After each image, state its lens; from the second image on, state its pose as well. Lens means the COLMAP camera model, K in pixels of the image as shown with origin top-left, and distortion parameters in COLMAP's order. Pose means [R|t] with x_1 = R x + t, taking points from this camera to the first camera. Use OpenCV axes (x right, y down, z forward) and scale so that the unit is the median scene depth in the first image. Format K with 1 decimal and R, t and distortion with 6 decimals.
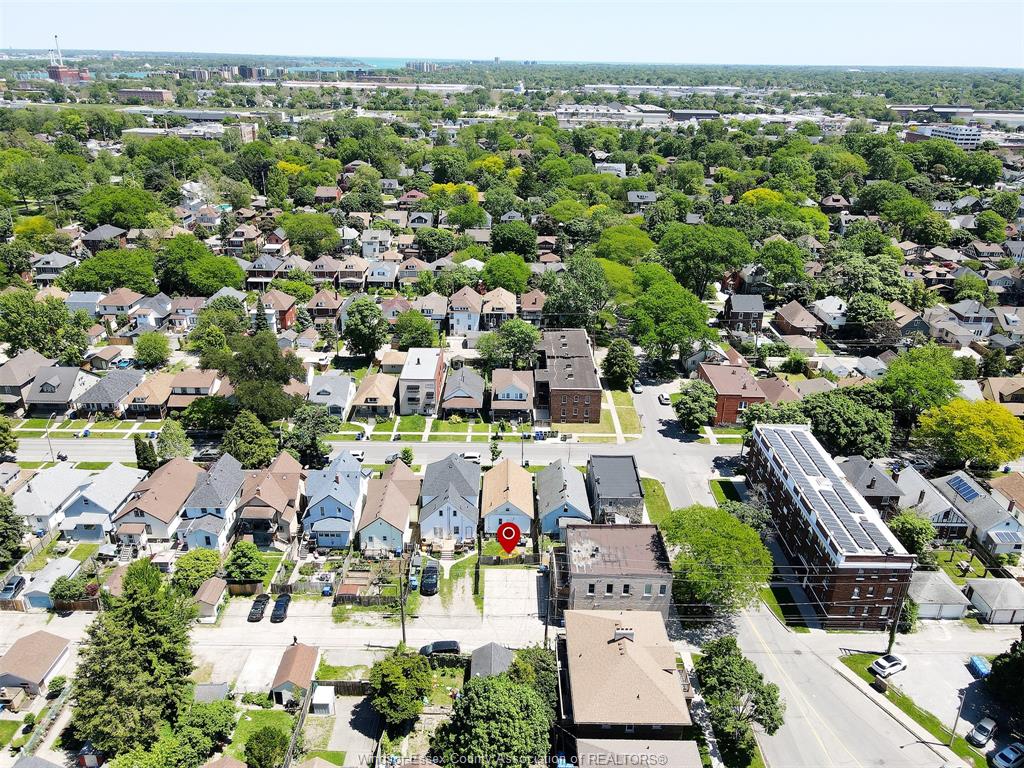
lens RADIAL K [[748.4, 0, 511.7], [0, 748.4, 379.6], [0, 0, 1]] dist [0.011244, 0.006254]
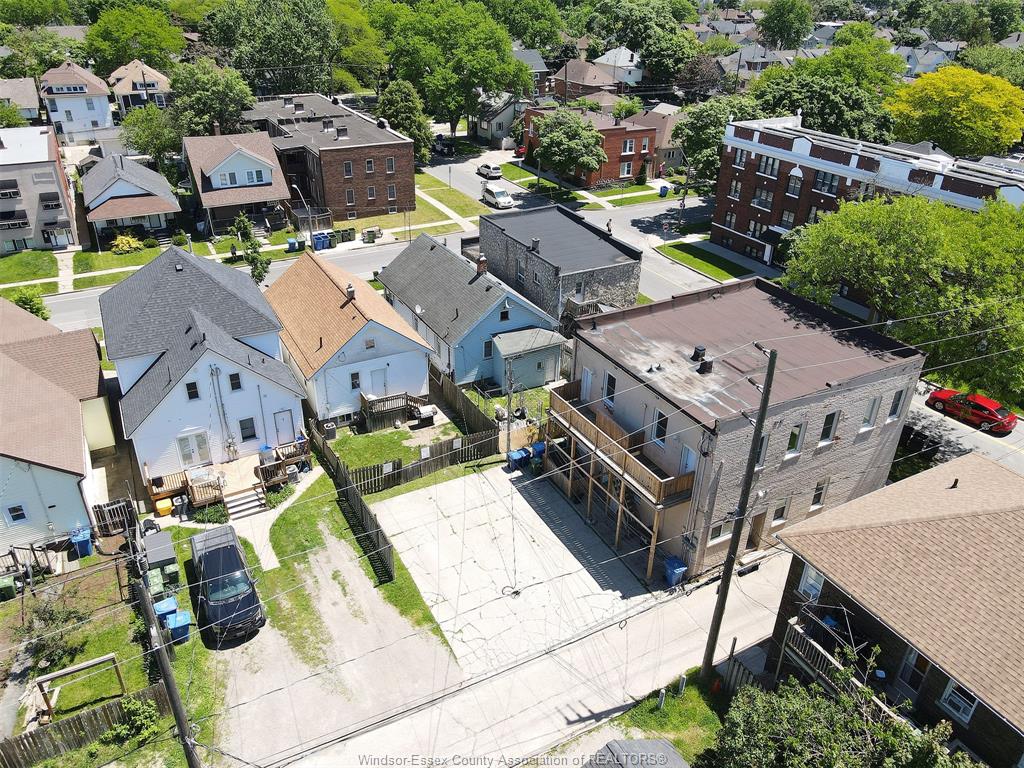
lens RADIAL K [[748.4, 0, 511.7], [0, 748.4, 379.6], [0, 0, 1]] dist [0.011244, 0.006254]
pose [[0.879751, -0.232738, 0.414574, -0.103414], [0.186650, 0.971053, 0.149057, 0.146147], [-0.437264, -0.053753, 0.897725, 0.620007]]
